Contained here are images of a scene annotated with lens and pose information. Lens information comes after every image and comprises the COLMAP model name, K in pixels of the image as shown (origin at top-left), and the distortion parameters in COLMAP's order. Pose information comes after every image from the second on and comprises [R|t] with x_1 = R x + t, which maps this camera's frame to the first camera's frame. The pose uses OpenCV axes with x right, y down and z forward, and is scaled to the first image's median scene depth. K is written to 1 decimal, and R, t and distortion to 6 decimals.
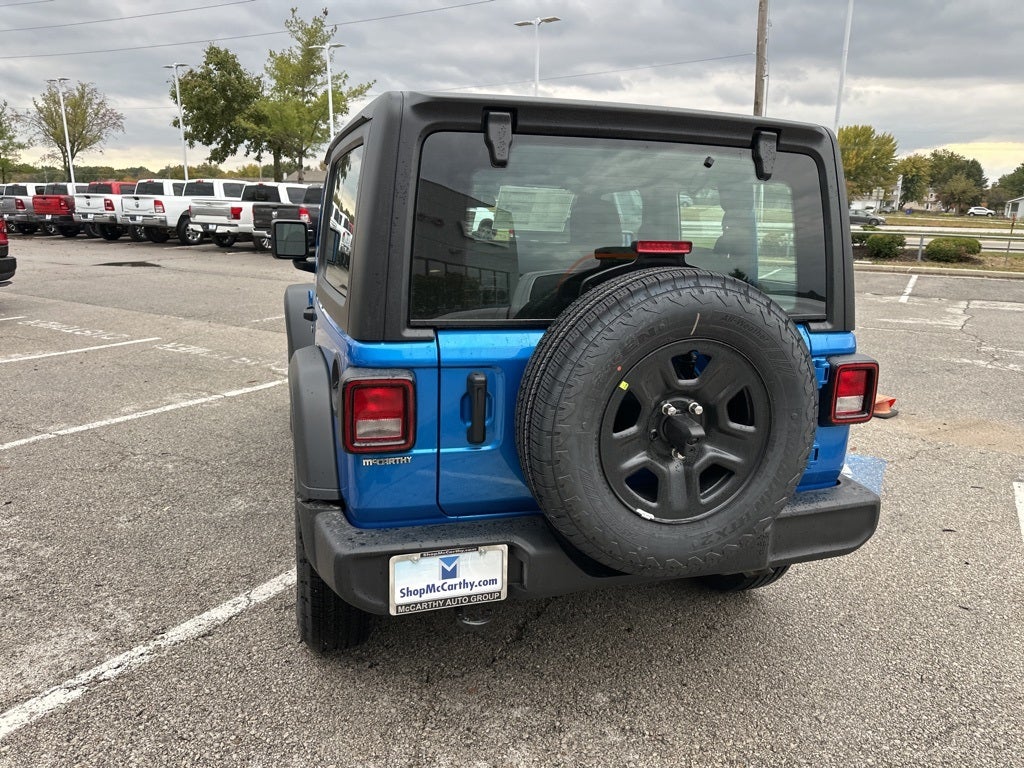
lens RADIAL K [[721.6, 0, 506.3], [0, 721.6, 377.7], [0, 0, 1]] dist [0.031551, -0.035657]
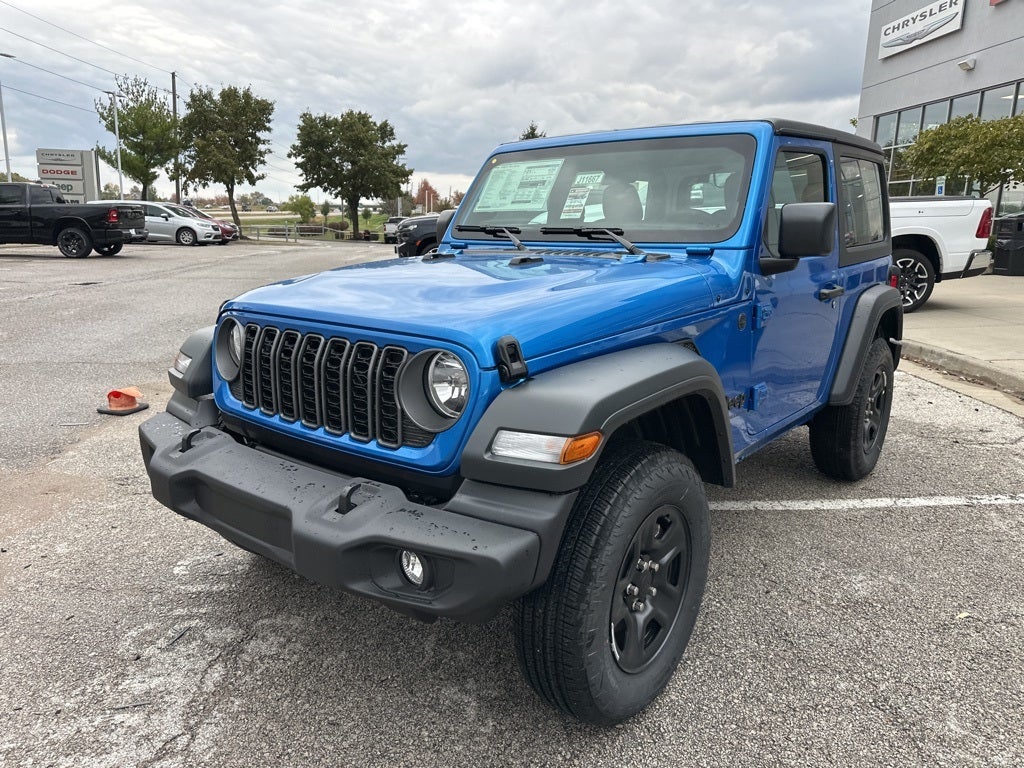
lens RADIAL K [[721.6, 0, 507.8], [0, 721.6, 375.7], [0, 0, 1]] dist [0.031551, -0.035657]
pose [[-0.555876, -0.204734, 0.805658, -1.210374], [0.167698, 0.921649, 0.349915, -0.582113], [-0.814174, 0.329617, -0.477989, 2.639576]]
